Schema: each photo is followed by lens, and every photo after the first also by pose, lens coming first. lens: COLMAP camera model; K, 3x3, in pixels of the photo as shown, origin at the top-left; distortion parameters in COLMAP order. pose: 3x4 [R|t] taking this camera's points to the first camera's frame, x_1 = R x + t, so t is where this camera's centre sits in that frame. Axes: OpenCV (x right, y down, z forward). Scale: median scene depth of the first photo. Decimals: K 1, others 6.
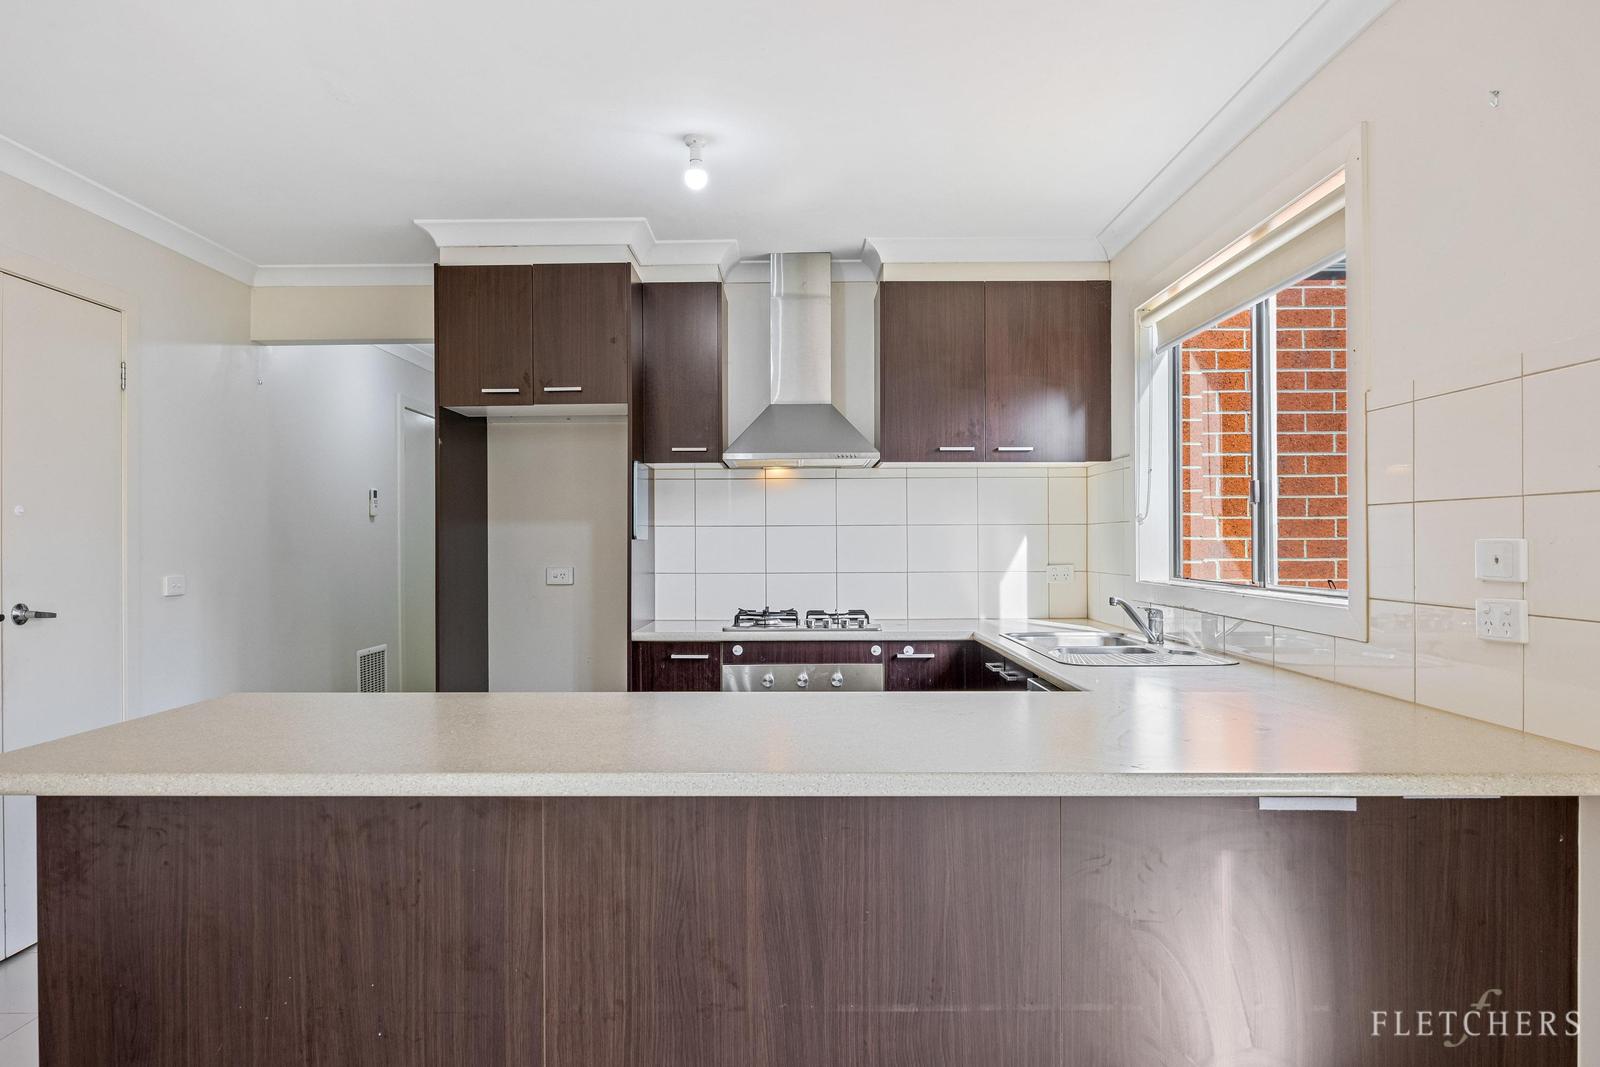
lens RADIAL K [[1007.6, 0, 800.0], [0, 1007.6, 533.5], [0, 0, 1]] dist [-0.001144, -0.000172]
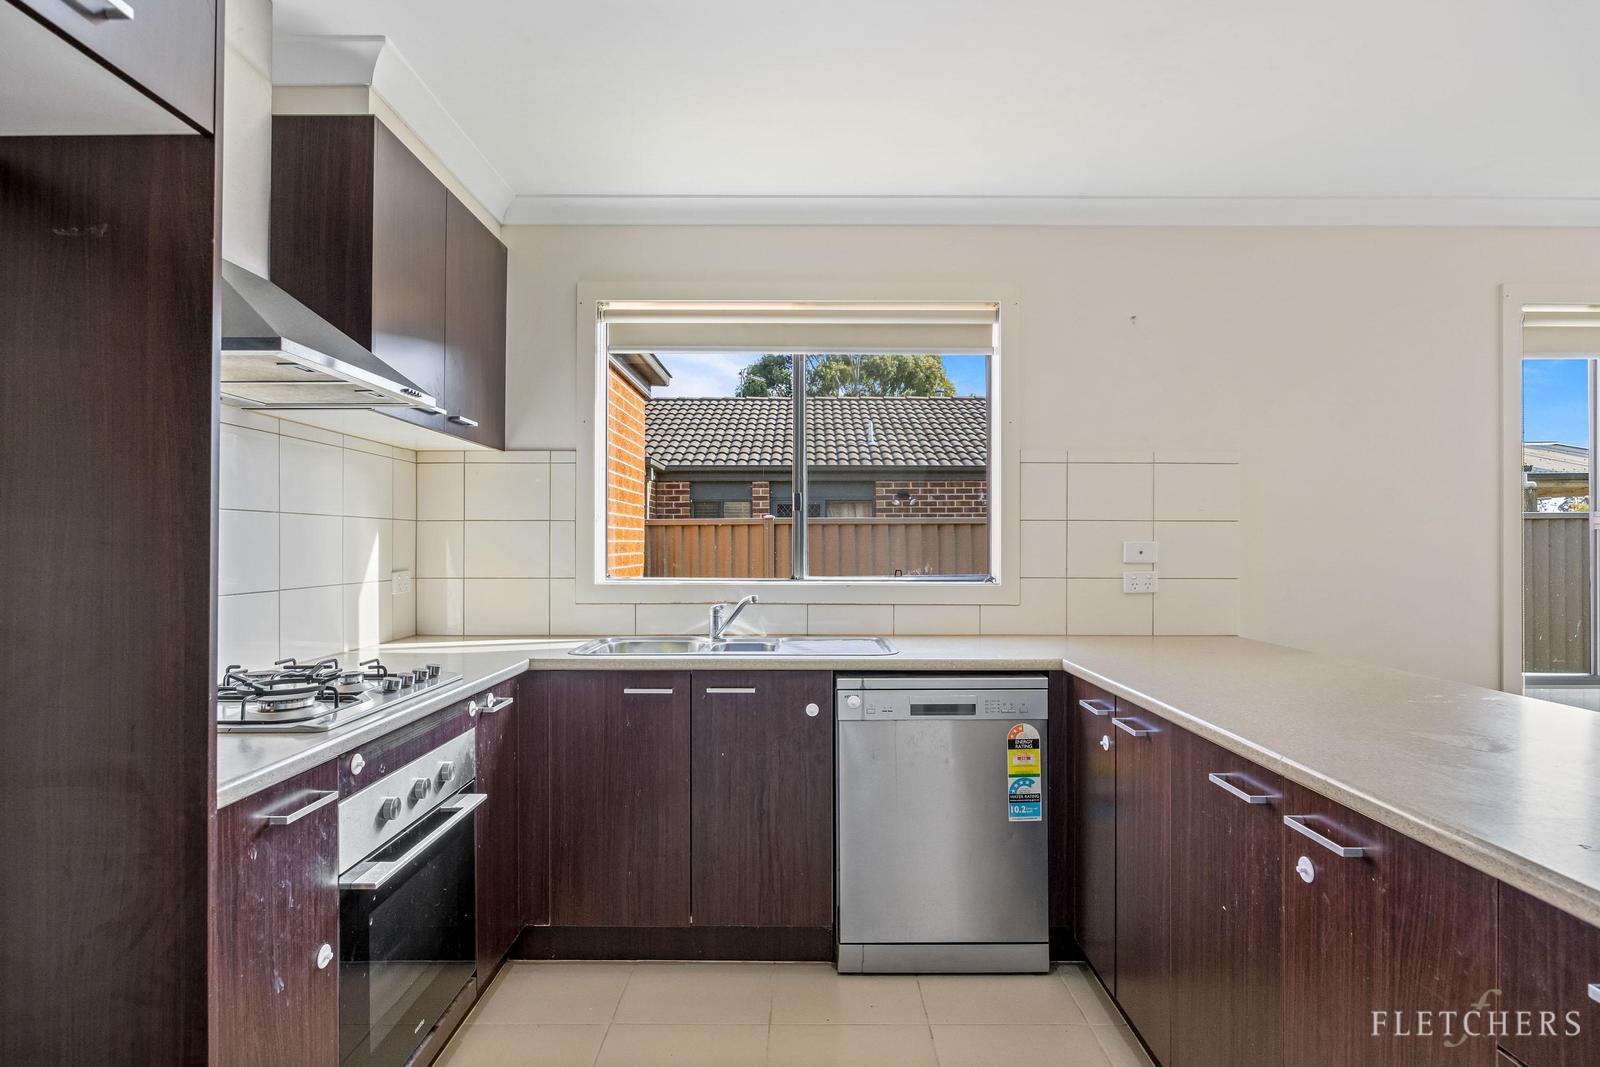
lens RADIAL K [[873.2, 0, 800.0], [0, 873.2, 533.5], [0, 0, 1]] dist [0.000106, 0.000032]
pose [[-0.002240, 0.015574, 0.999876, -0.339102], [-0.012008, 0.999806, -0.015599, 0.009484], [-0.999925, -0.012042, -0.002053, 0.575723]]
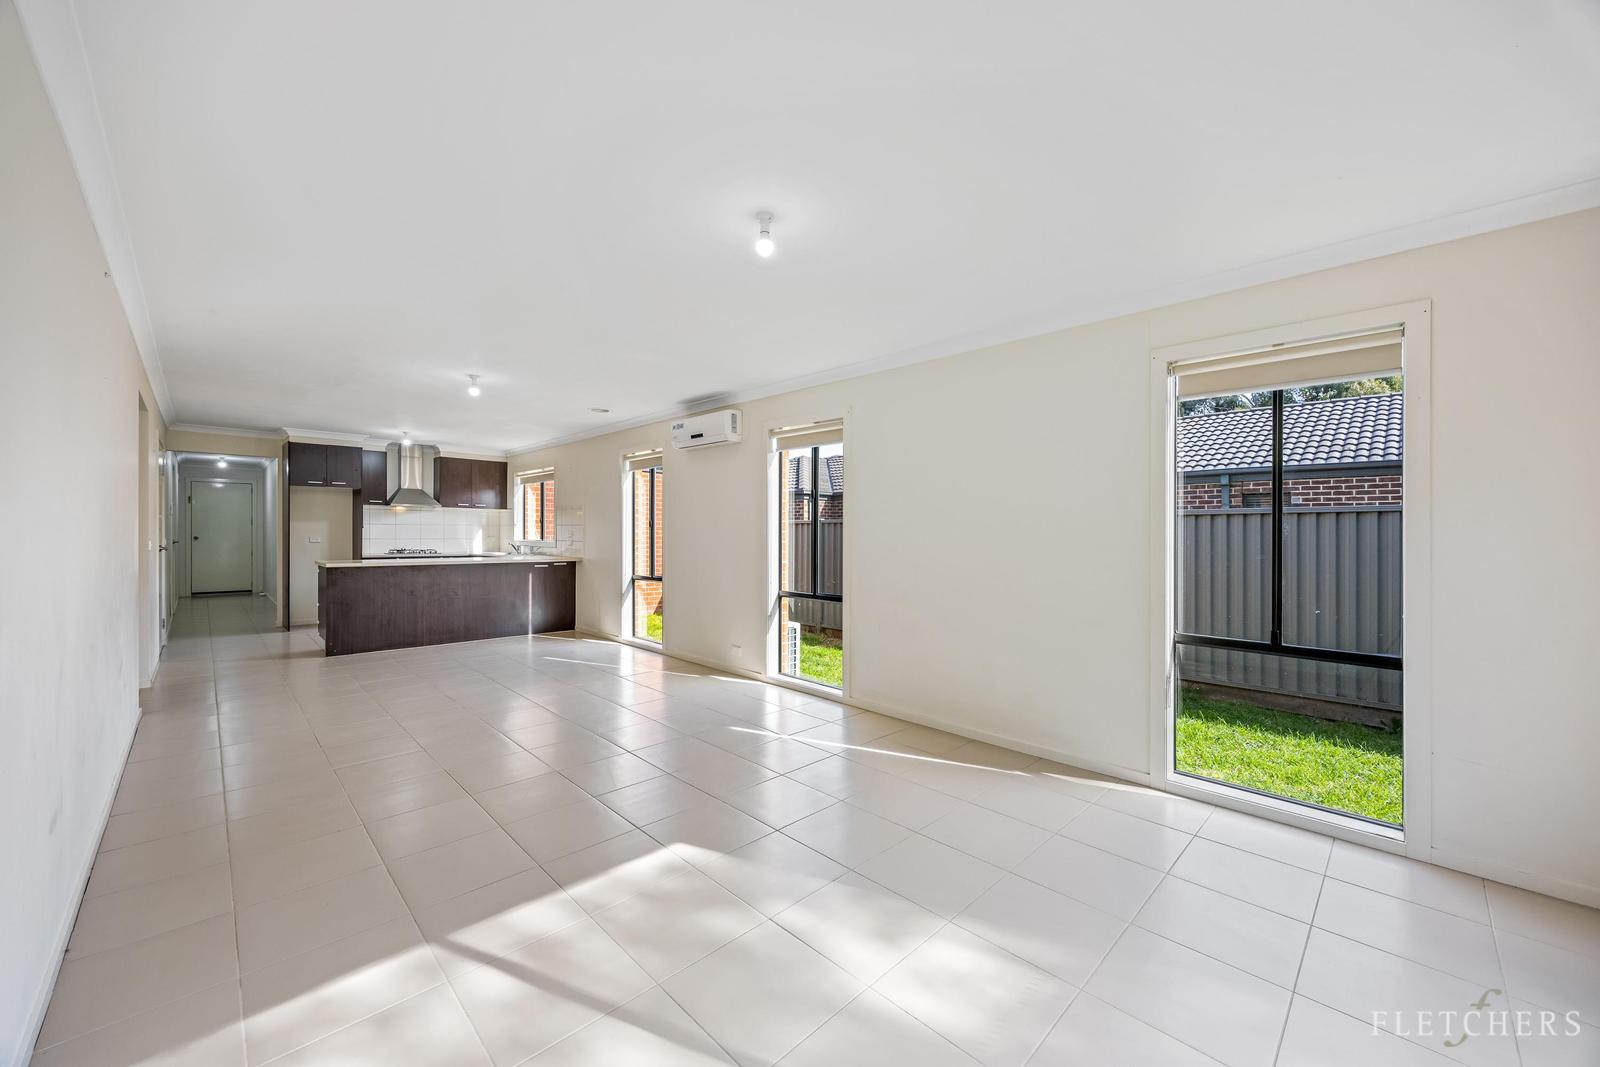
lens RADIAL K [[616.2, 0, 800.0], [0, 616.2, 533.5], [0, 0, 1]] dist [0.000159, -0.000020]
pose [[0.711125, 0.006457, 0.703036, -0.554984], [-0.013519, 0.999899, 0.004491, -0.006247], [-0.702936, -0.012698, 0.711140, -1.474953]]
